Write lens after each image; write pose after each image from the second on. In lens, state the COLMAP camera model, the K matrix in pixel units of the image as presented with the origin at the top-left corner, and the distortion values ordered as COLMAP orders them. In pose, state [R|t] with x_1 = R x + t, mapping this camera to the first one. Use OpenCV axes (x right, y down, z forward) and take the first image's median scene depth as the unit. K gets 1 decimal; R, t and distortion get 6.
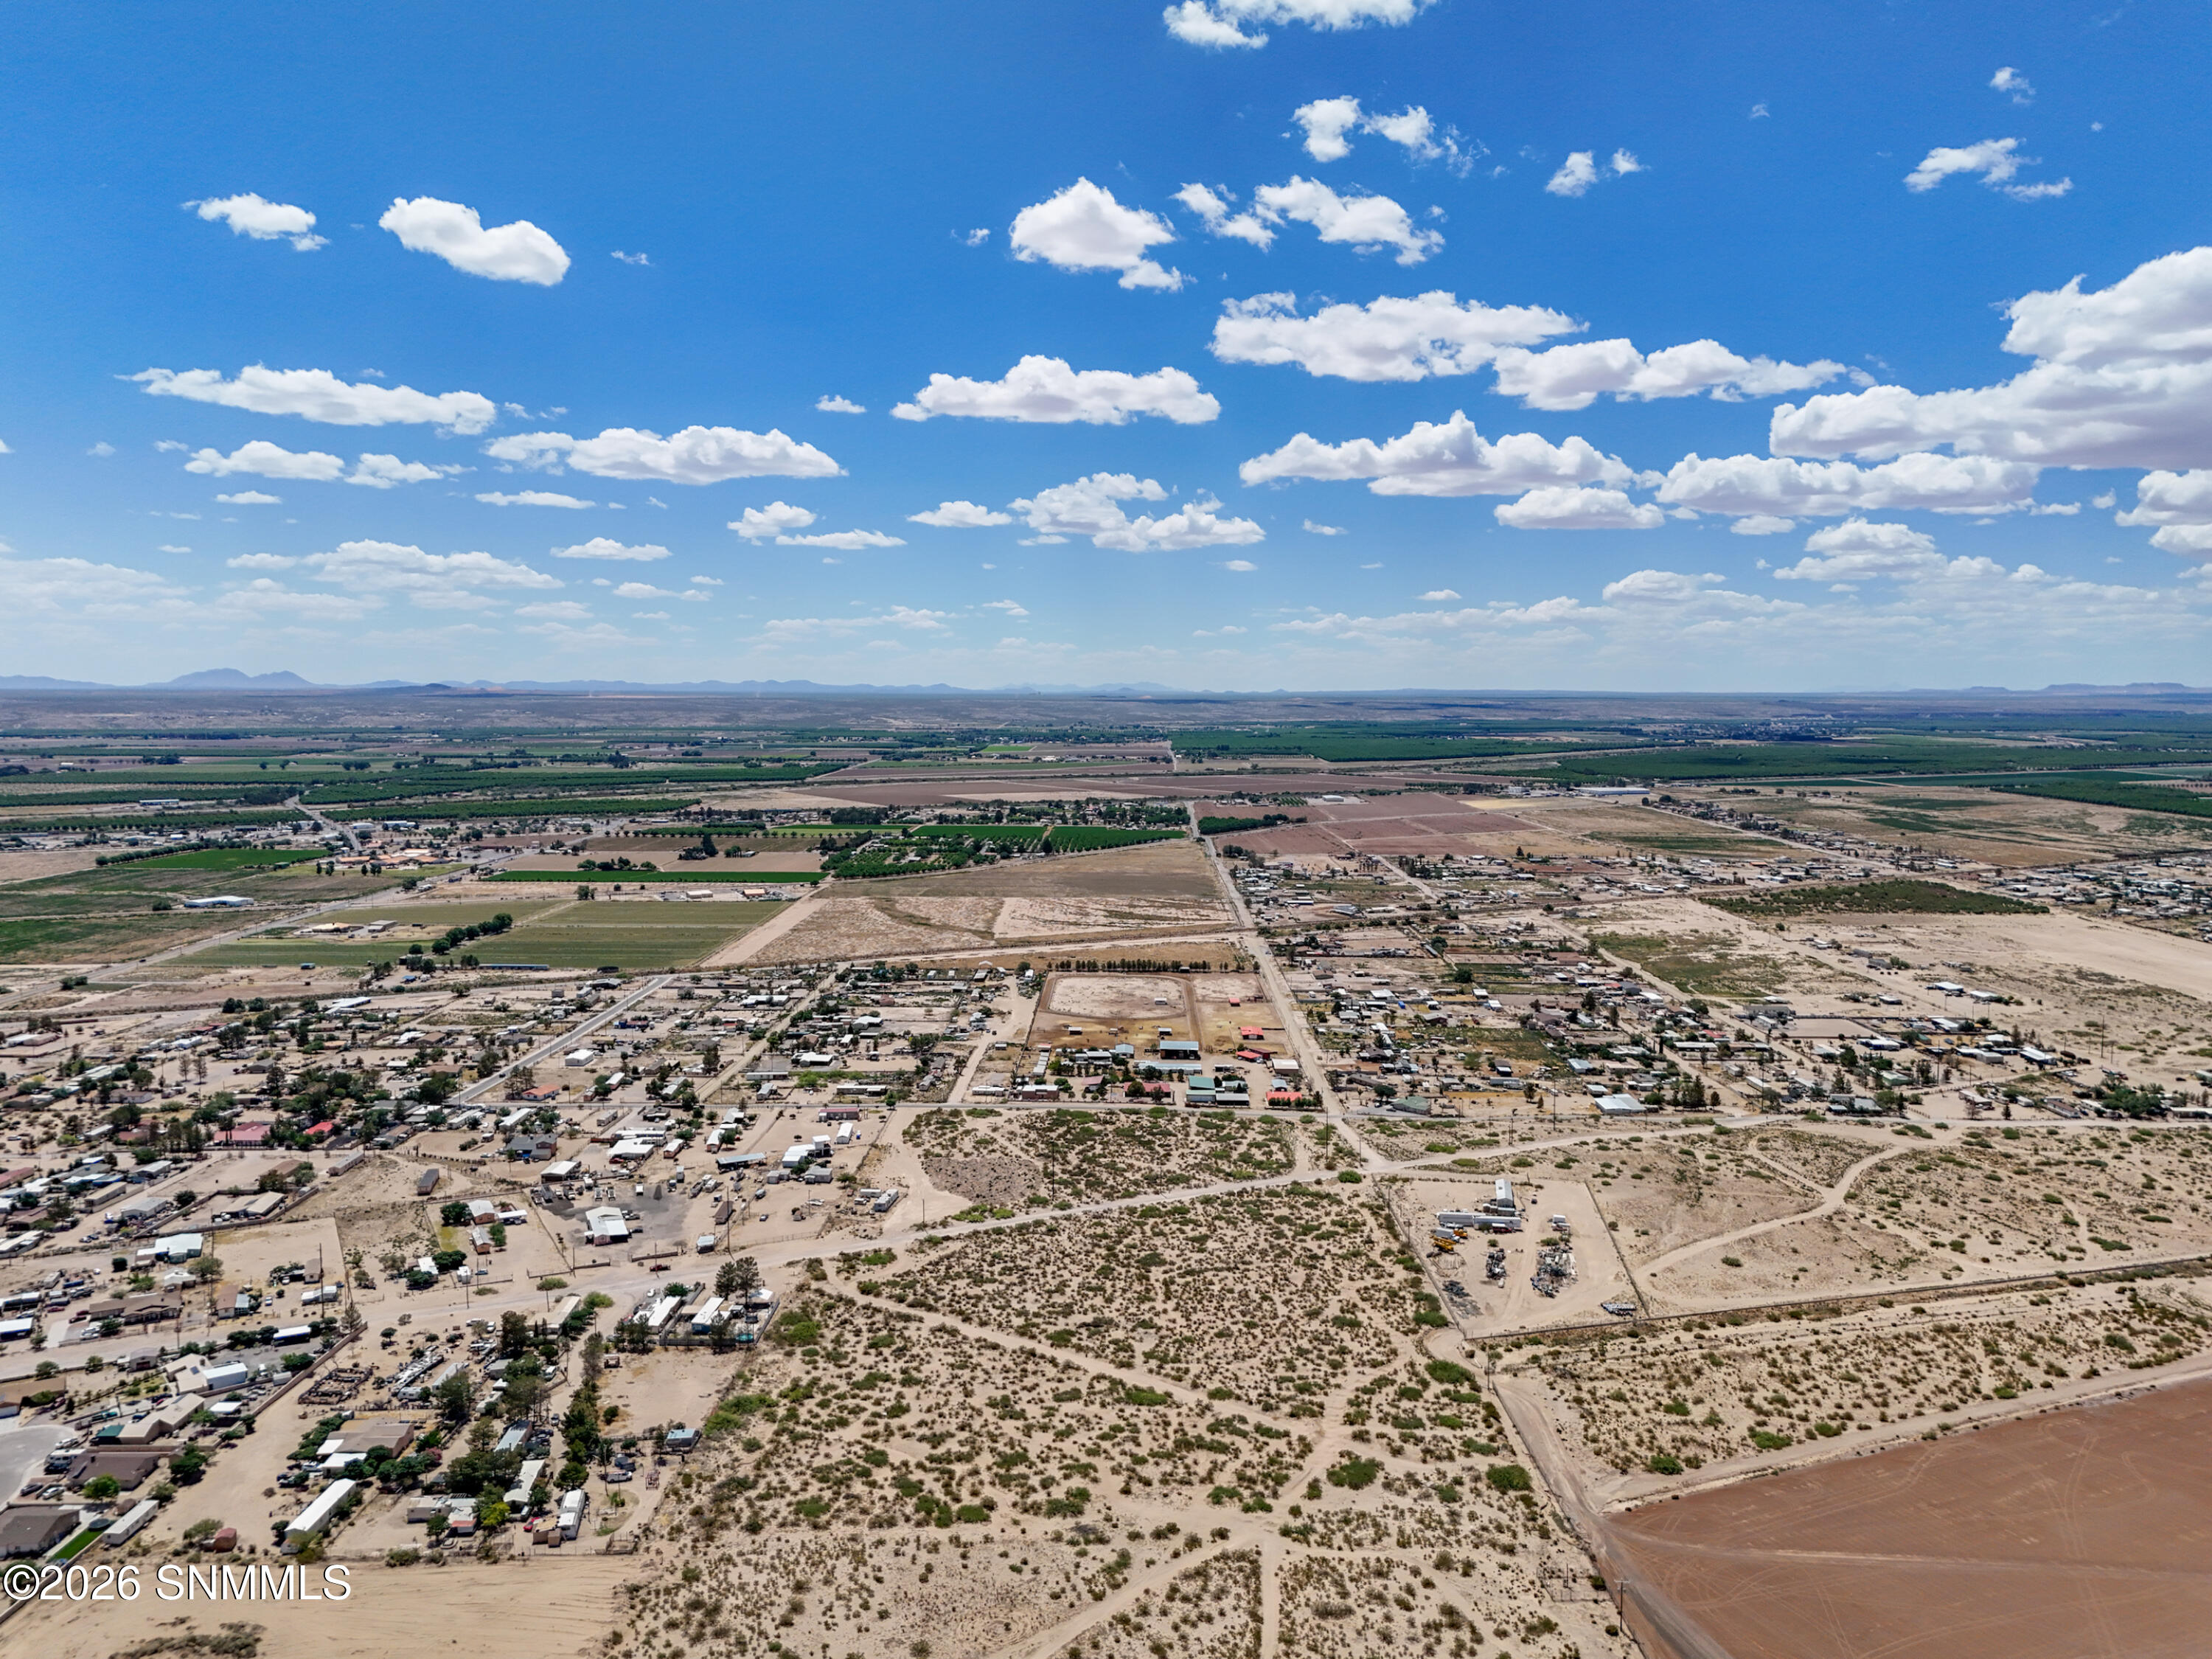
lens RADIAL K [[1640.1, 0, 1101.9], [0, 1640.1, 872.5], [0, 0, 1]] dist [0.084702, -0.081369]
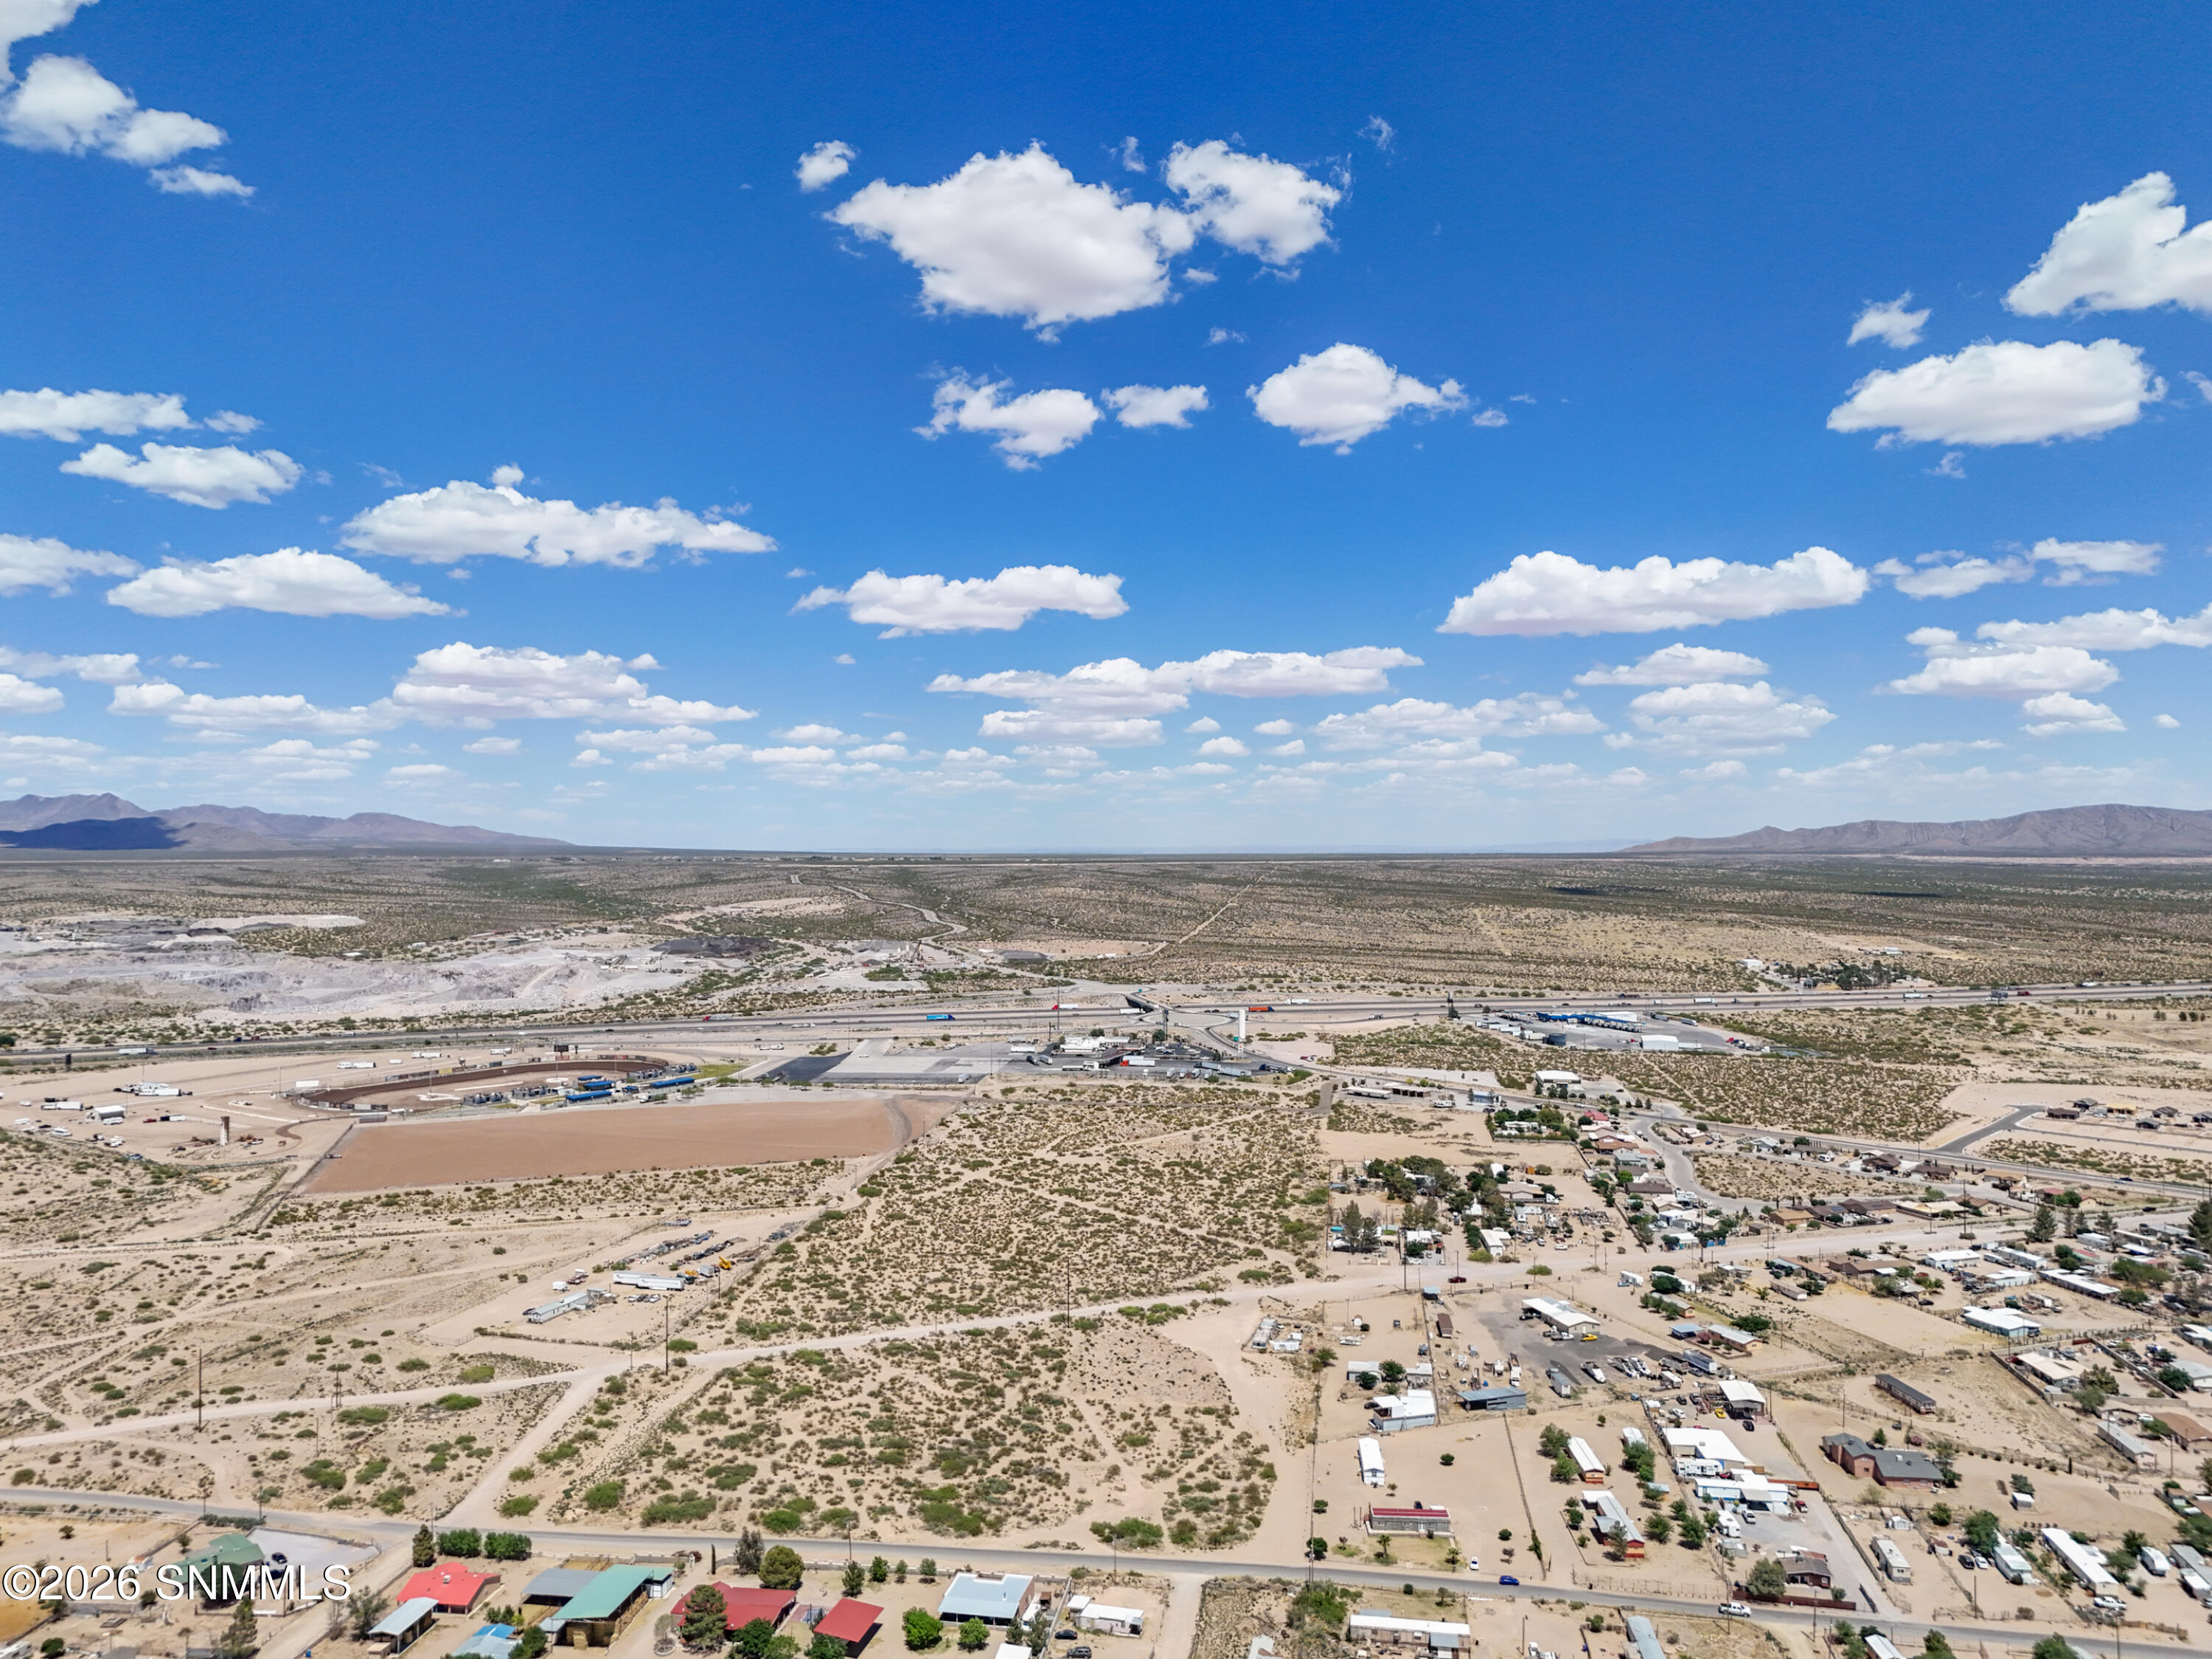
lens RADIAL K [[1635.3, 0, 1100.2], [0, 1635.3, 823.0], [0, 0, 1]] dist [0.080109, -0.069753]
pose [[-0.990242, 0.000047, 0.139355, -0.143261], [0.014314, 0.994745, 0.101378, -0.127912], [-0.138618, 0.102383, -0.985039, 1.574077]]
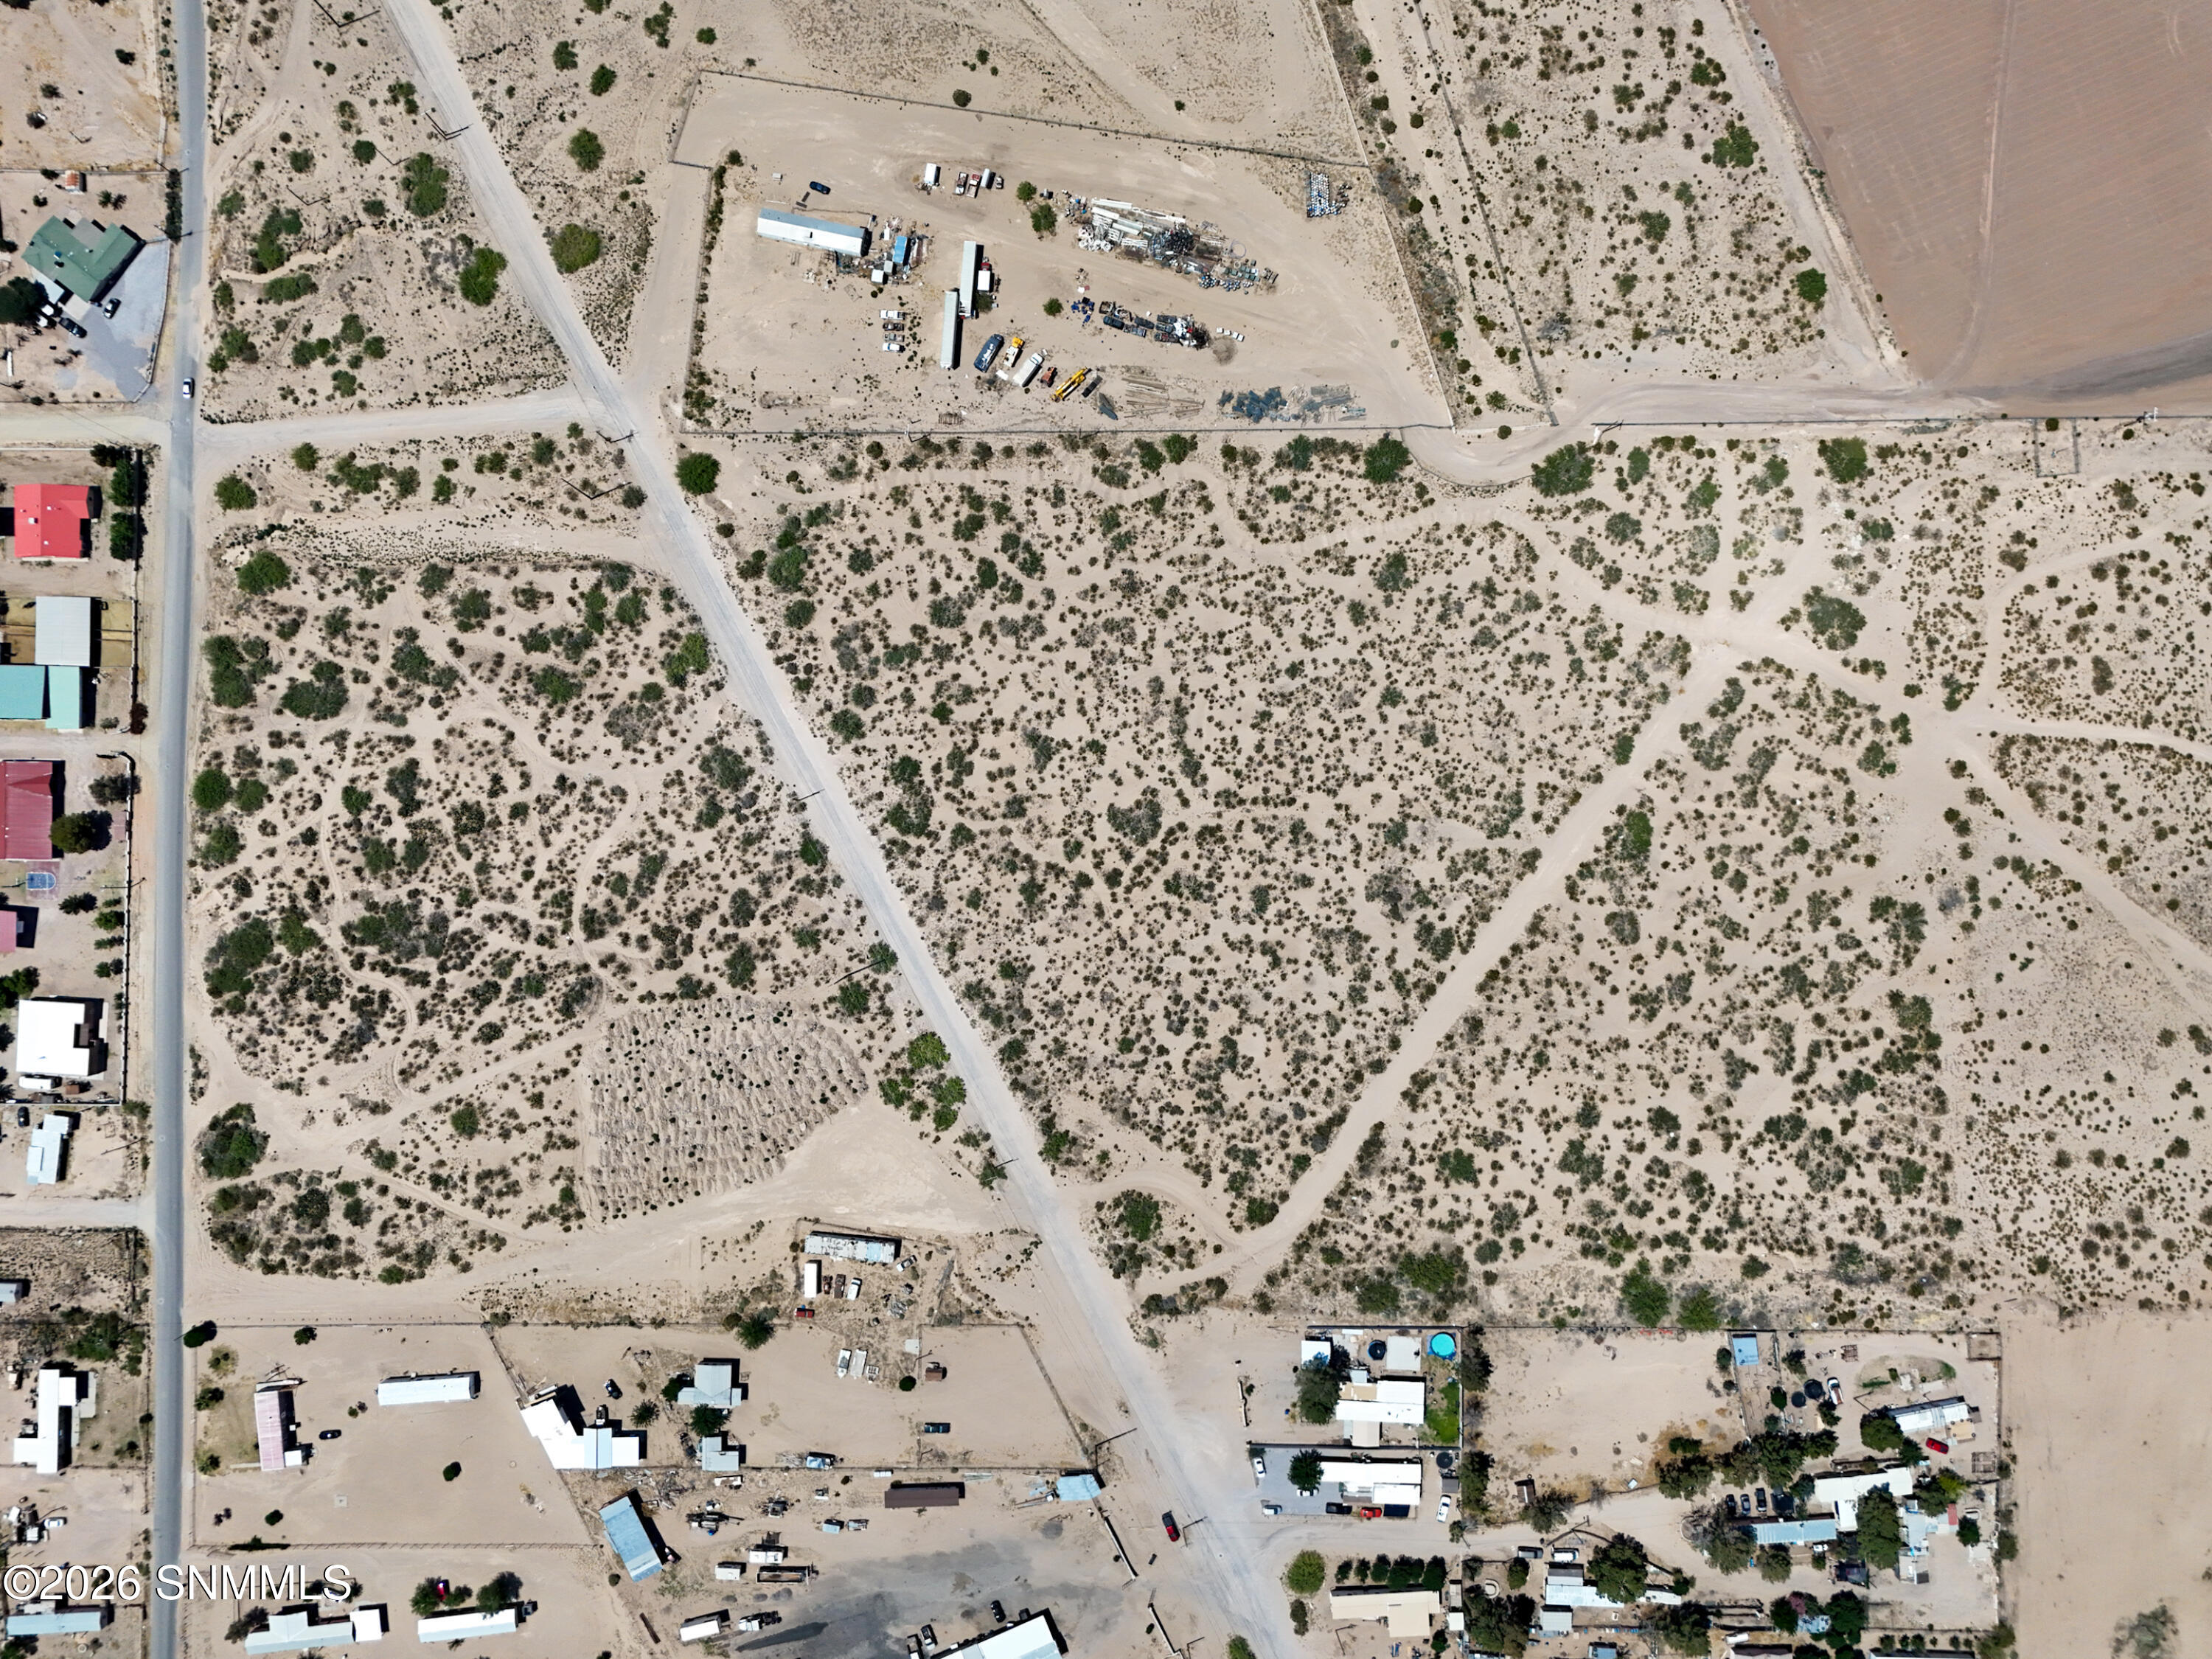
lens RADIAL K [[1614.6, 0, 1106.0], [0, 1614.6, 829.5], [0, 0, 1]] dist [0.076592, -0.071508]
pose [[-0.012435, -0.999872, -0.010071, 0.026085], [0.106794, -0.011342, 0.994217, -0.340880], [-0.994203, 0.011288, 0.106921, 0.728143]]
